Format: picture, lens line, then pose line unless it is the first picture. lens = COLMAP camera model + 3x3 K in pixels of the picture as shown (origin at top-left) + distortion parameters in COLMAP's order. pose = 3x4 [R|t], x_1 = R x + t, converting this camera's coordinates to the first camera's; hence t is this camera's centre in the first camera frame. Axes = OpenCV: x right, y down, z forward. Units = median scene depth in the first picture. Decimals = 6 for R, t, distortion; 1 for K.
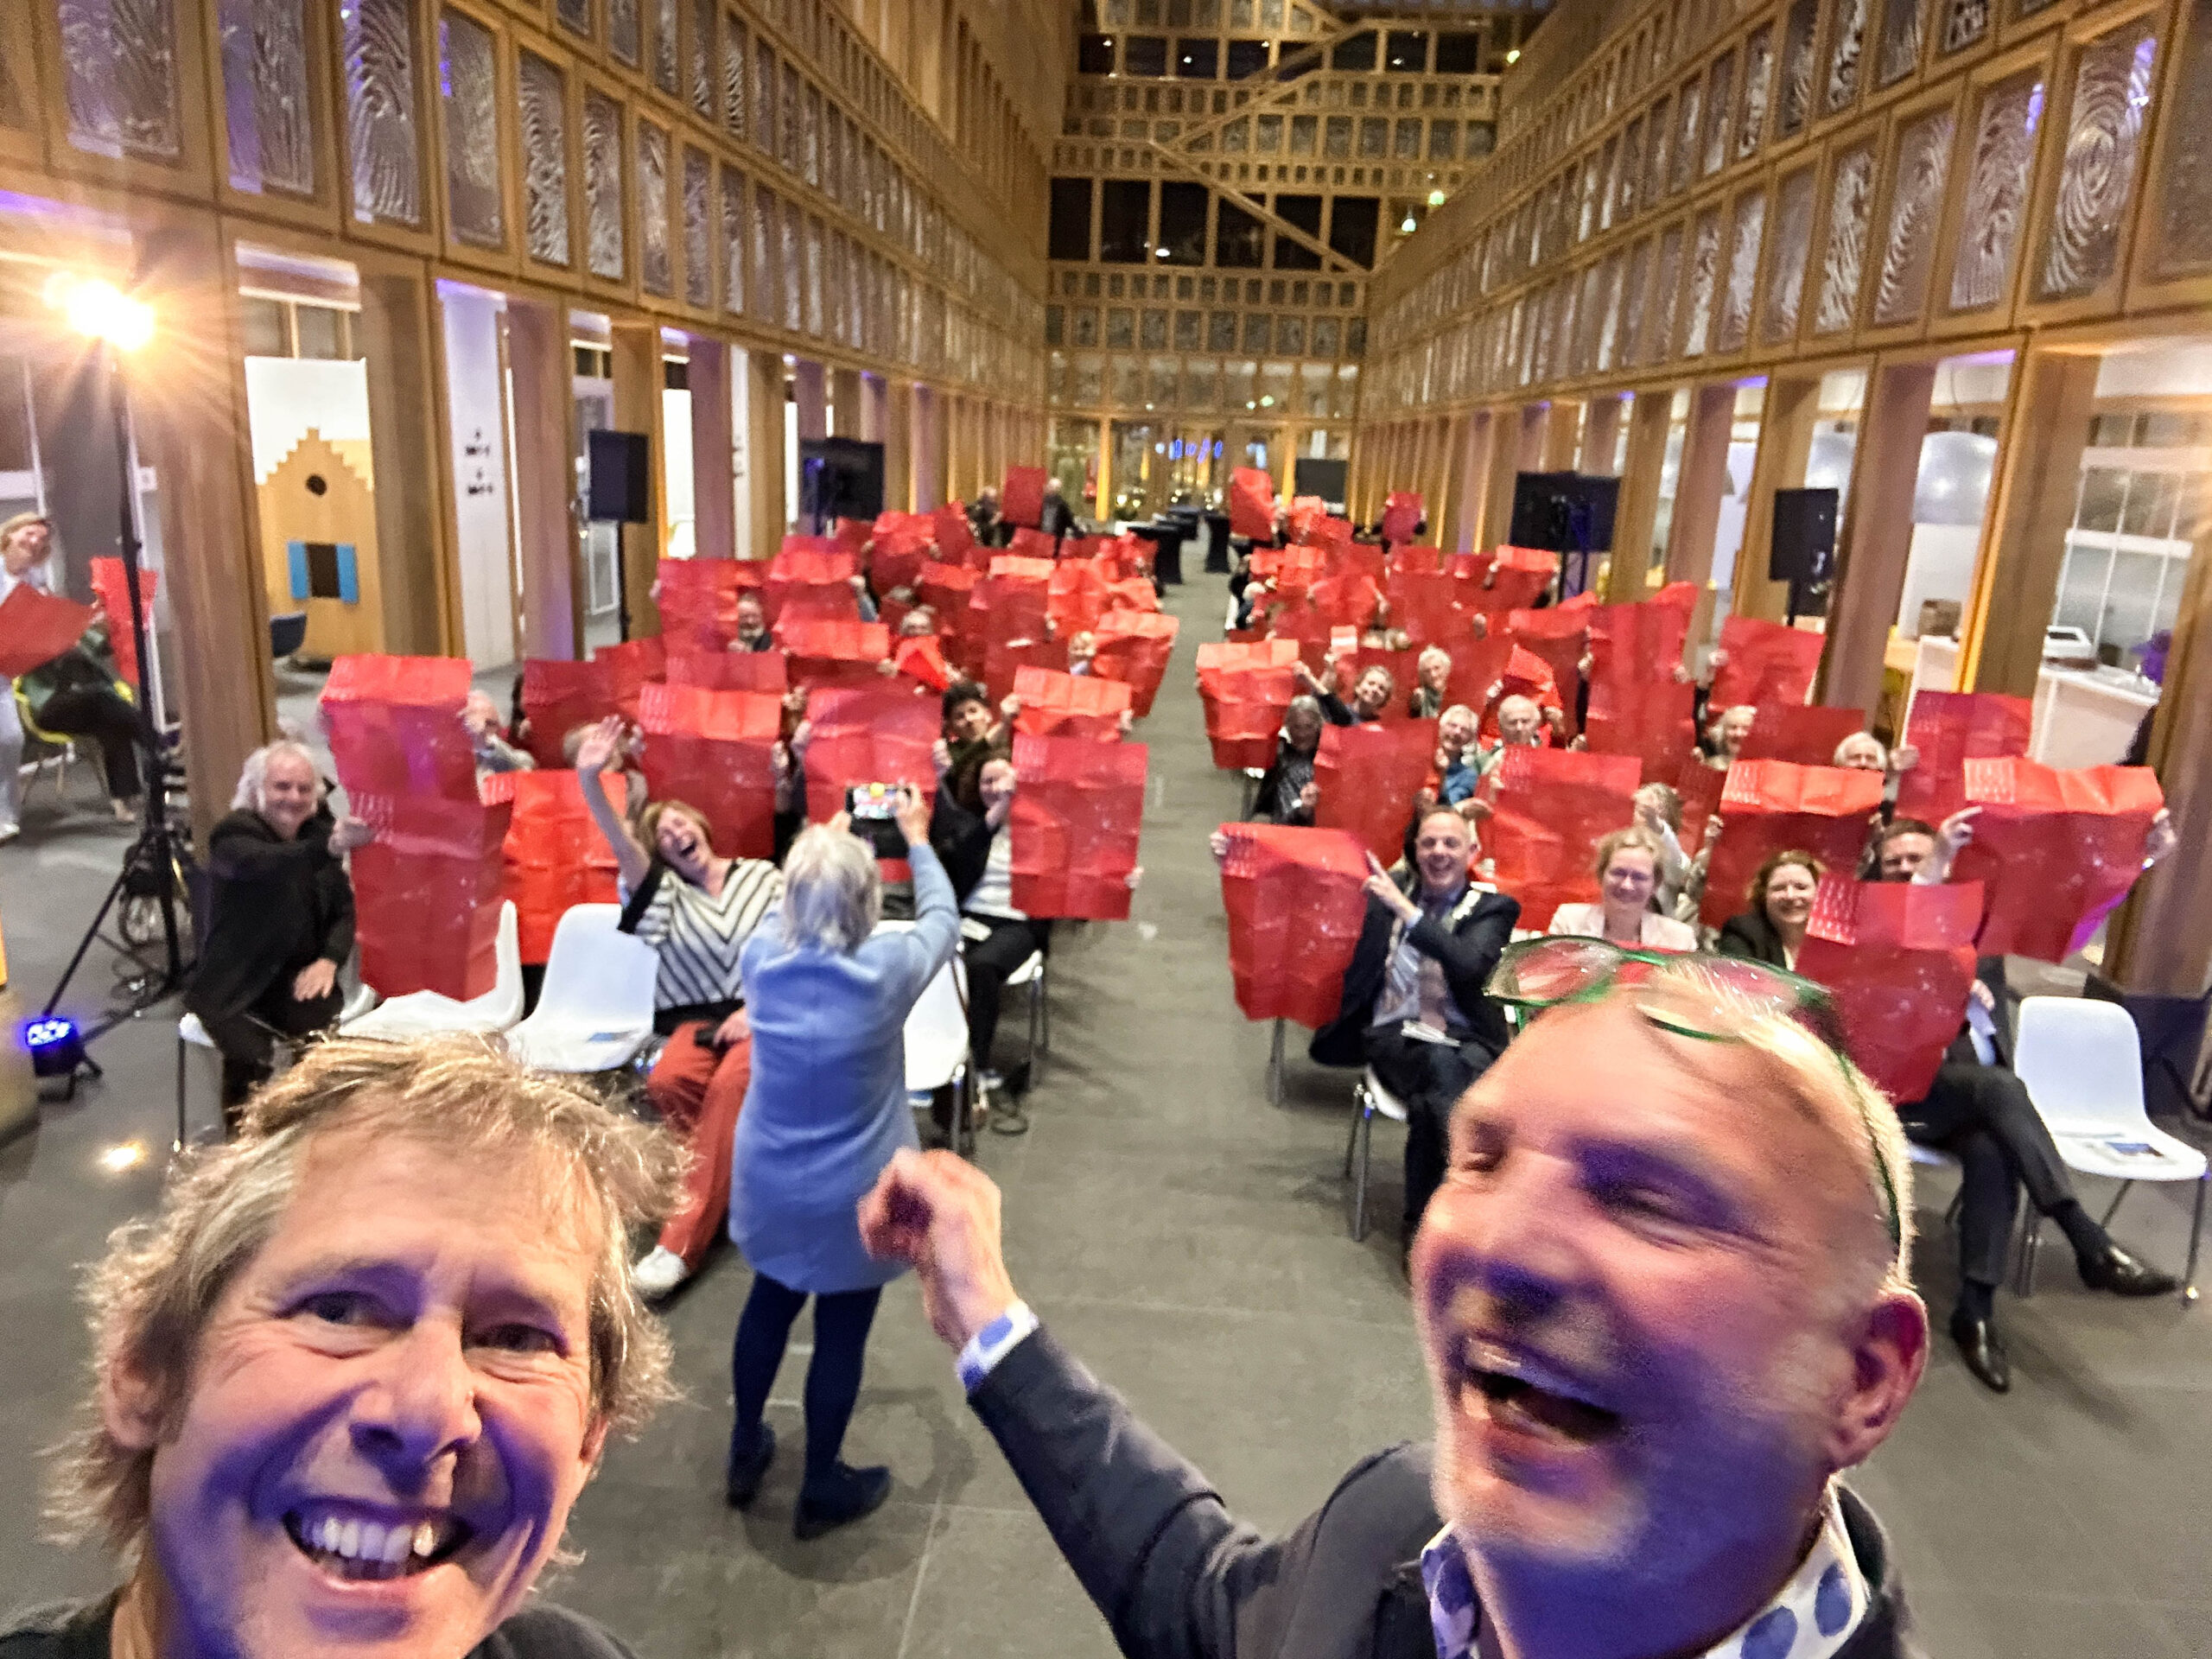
lens RADIAL K [[1532.4, 0, 1106.0], [0, 1532.4, 829.5], [0, 0, 1]] dist [0.053385, -0.086019]
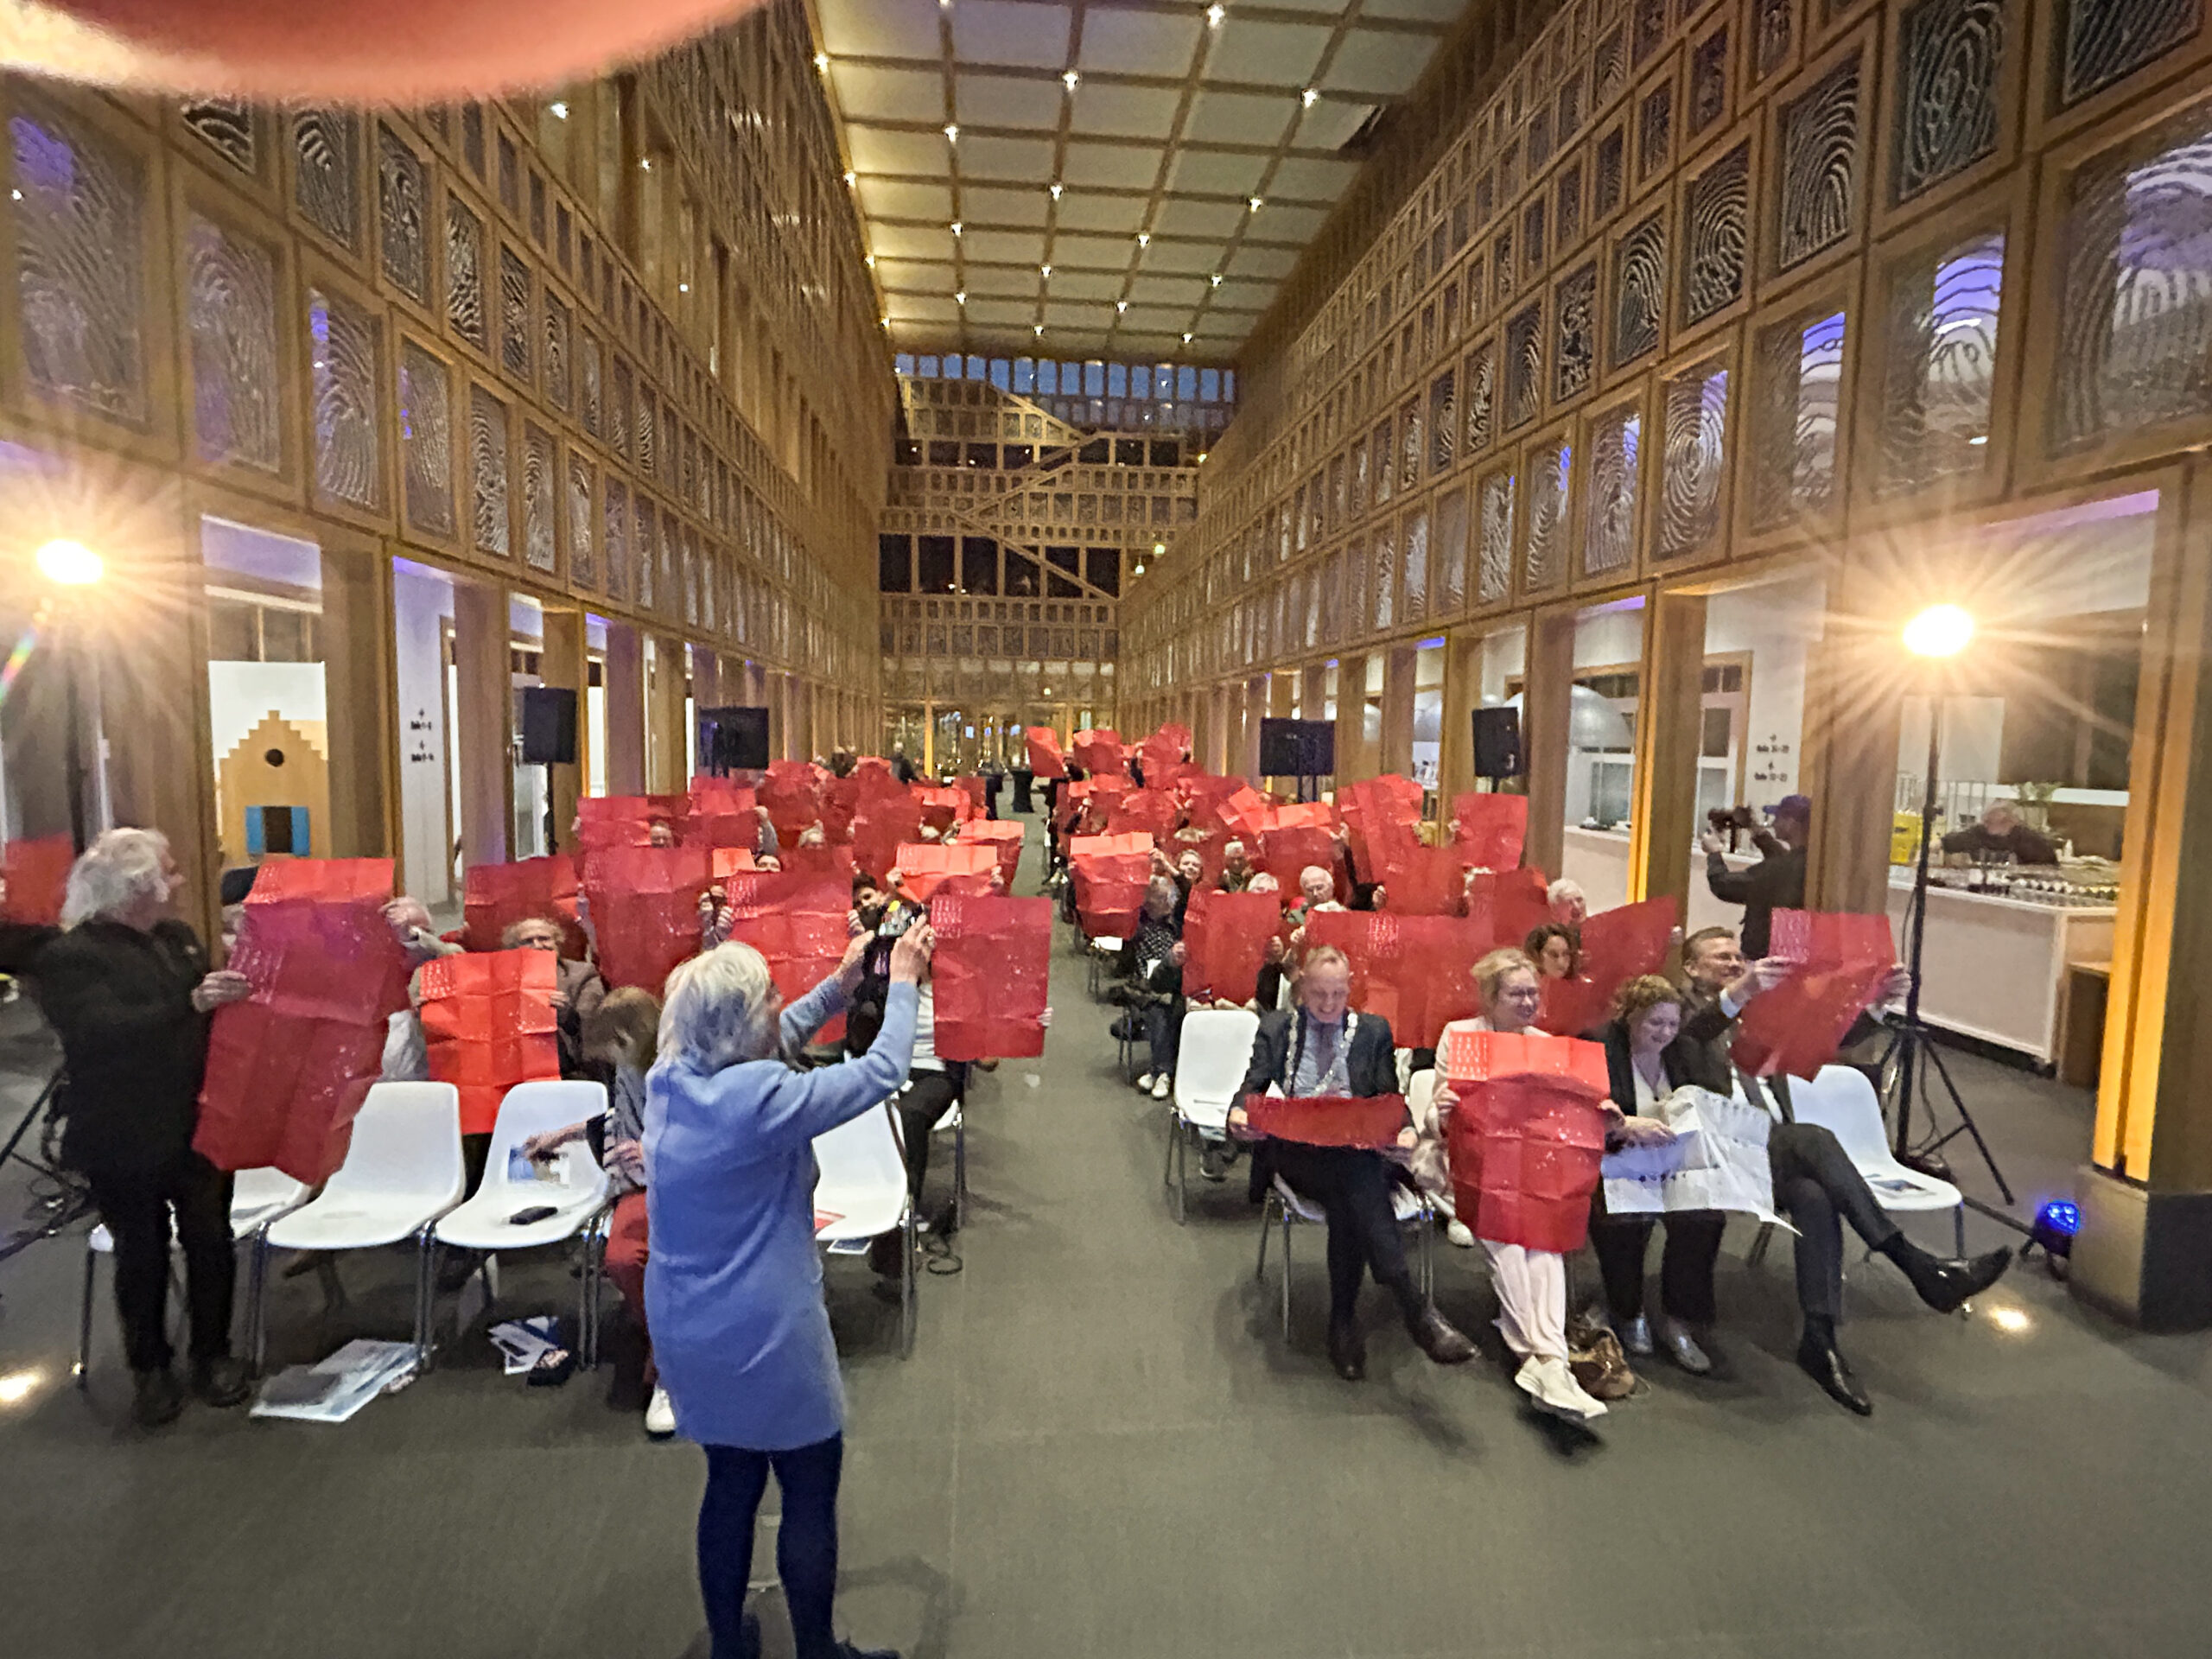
lens RADIAL K [[1161.3, 0, 1106.0], [0, 1161.3, 829.5], [0, 0, 1]] dist [-0.017977, 0.001976]
pose [[0.986594, -0.042301, 0.157614, -0.022910], [0.067458, 0.985156, -0.157853, 0.010039], [-0.148597, 0.166369, 0.974803, 0.051254]]
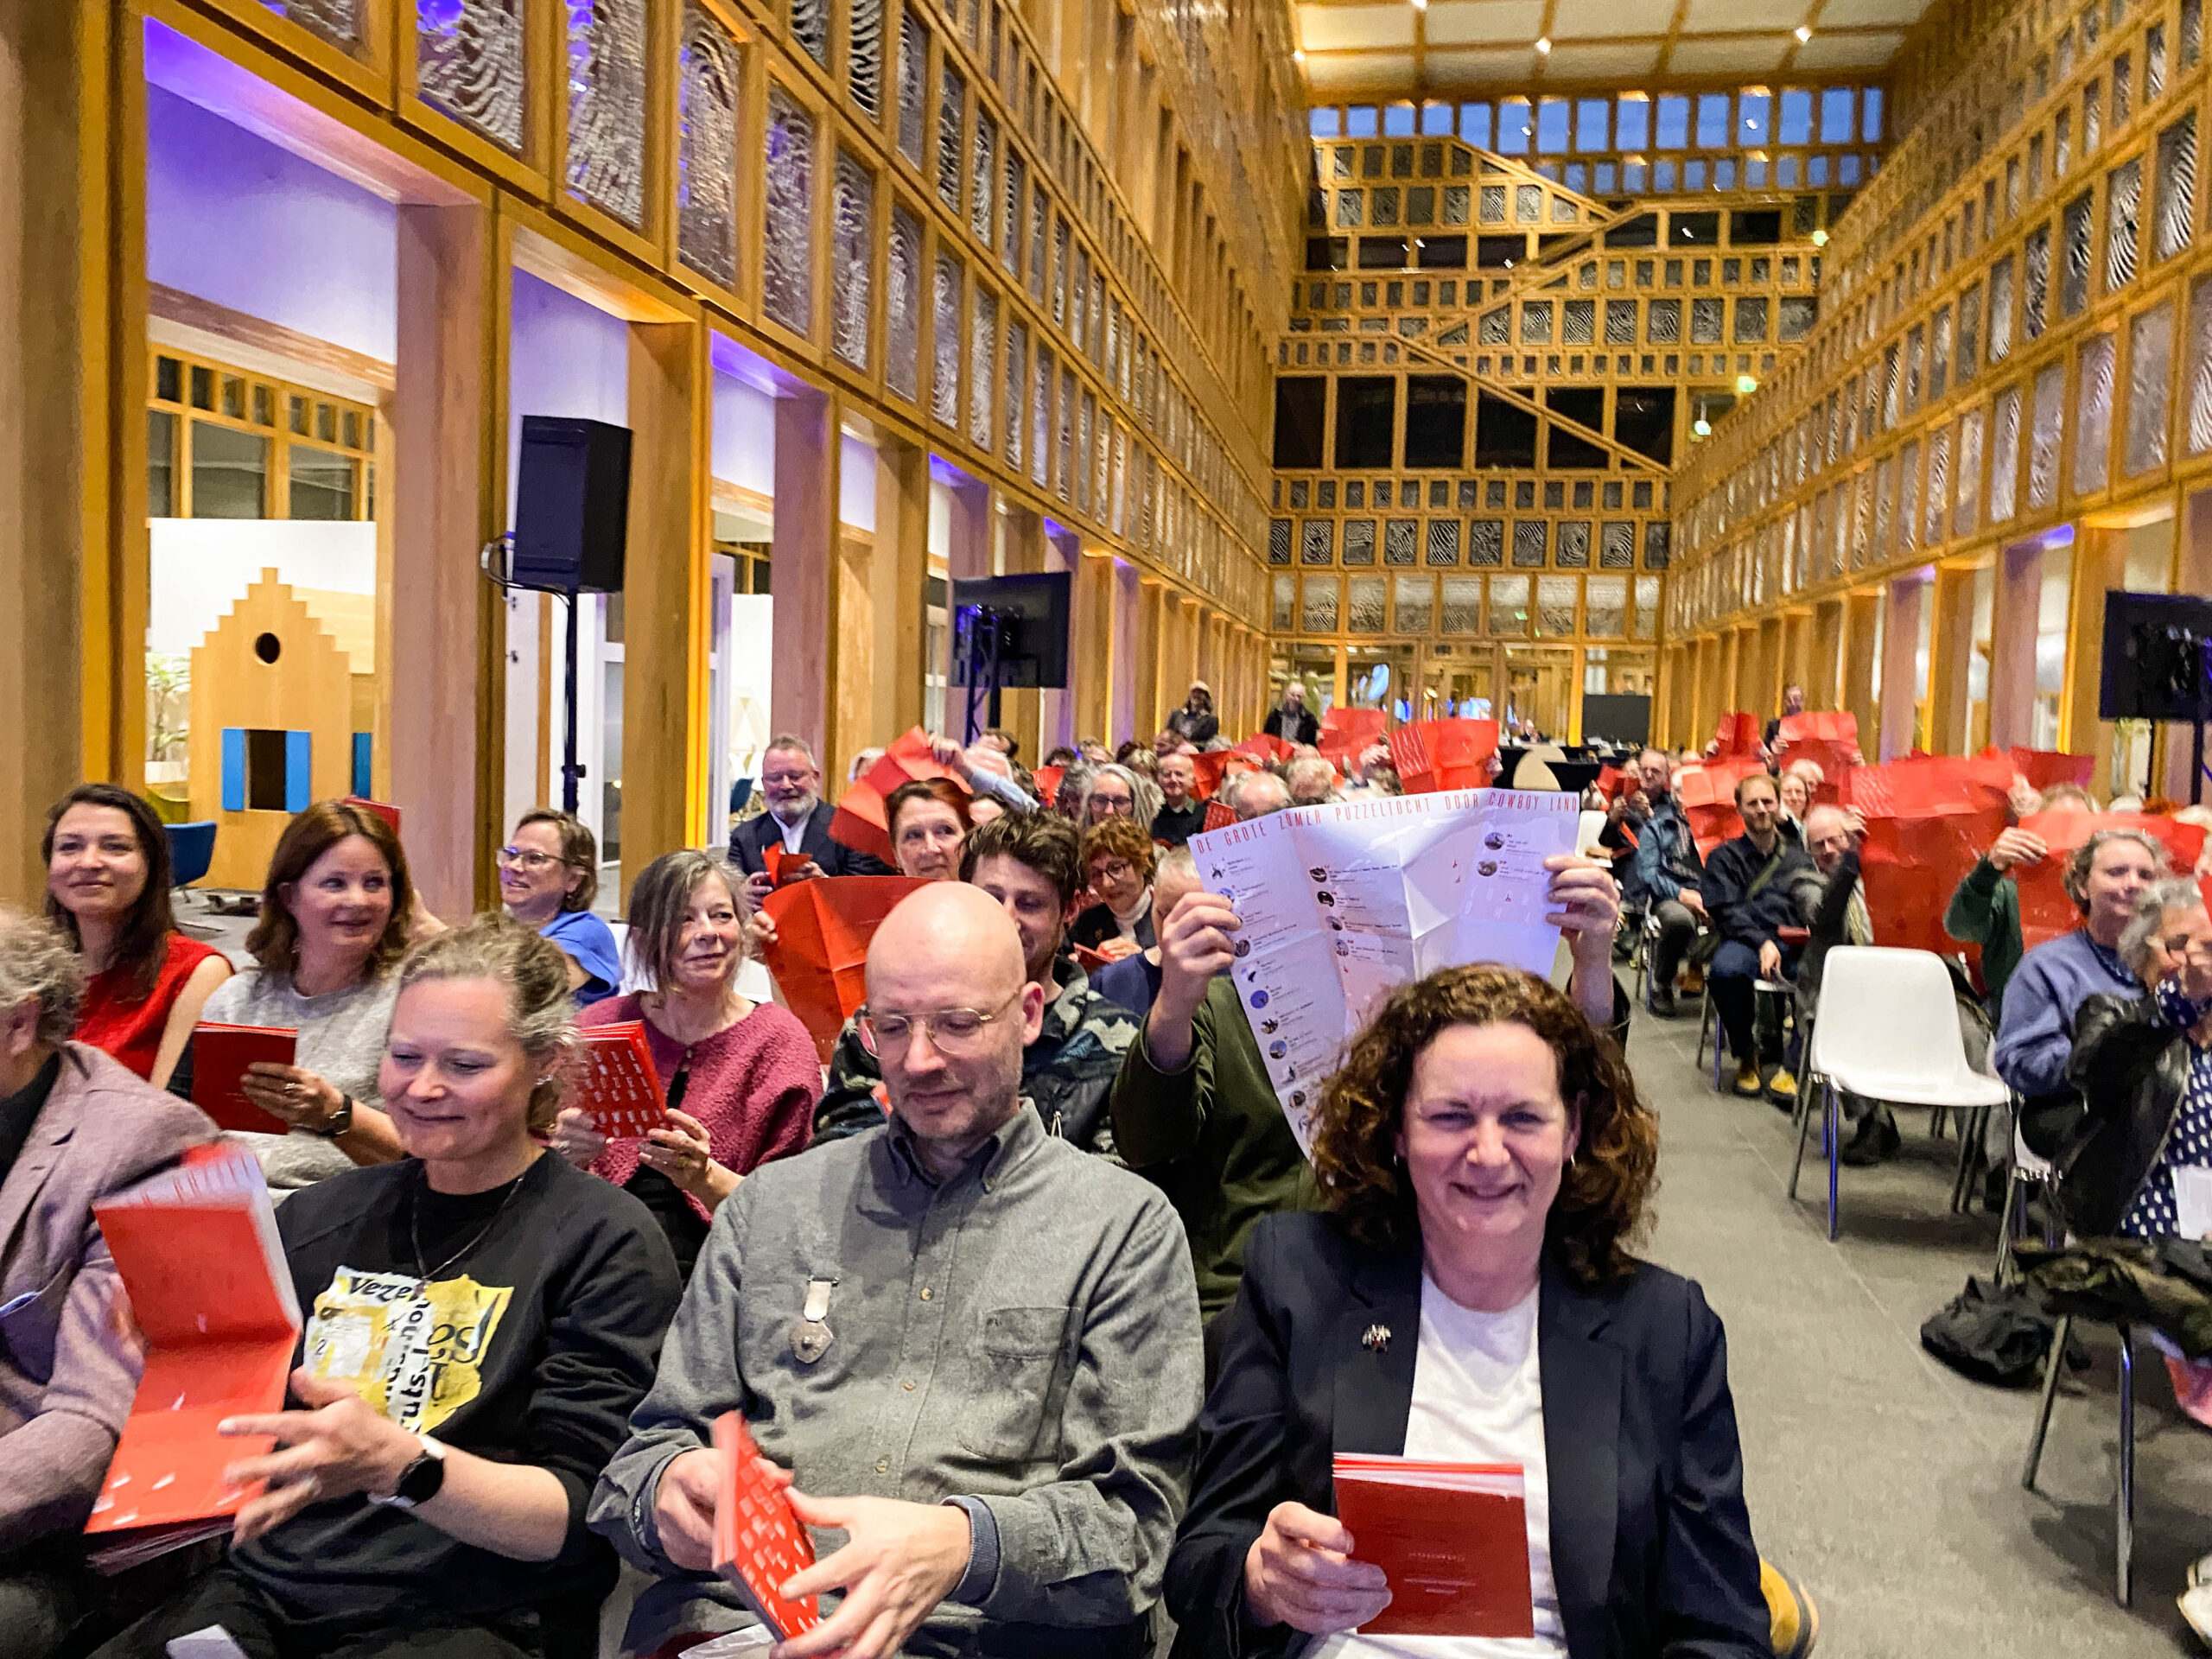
lens RADIAL K [[1665.5, 0, 1083.9], [0, 1665.5, 833.0], [0, 0, 1]] dist [0.006712, 0.001255]
pose [[0.990752, -0.003783, -0.135633, -0.036299], [-0.021113, 0.983137, -0.181646, -0.008995], [0.134033, 0.182830, 0.973965, 0.276585]]
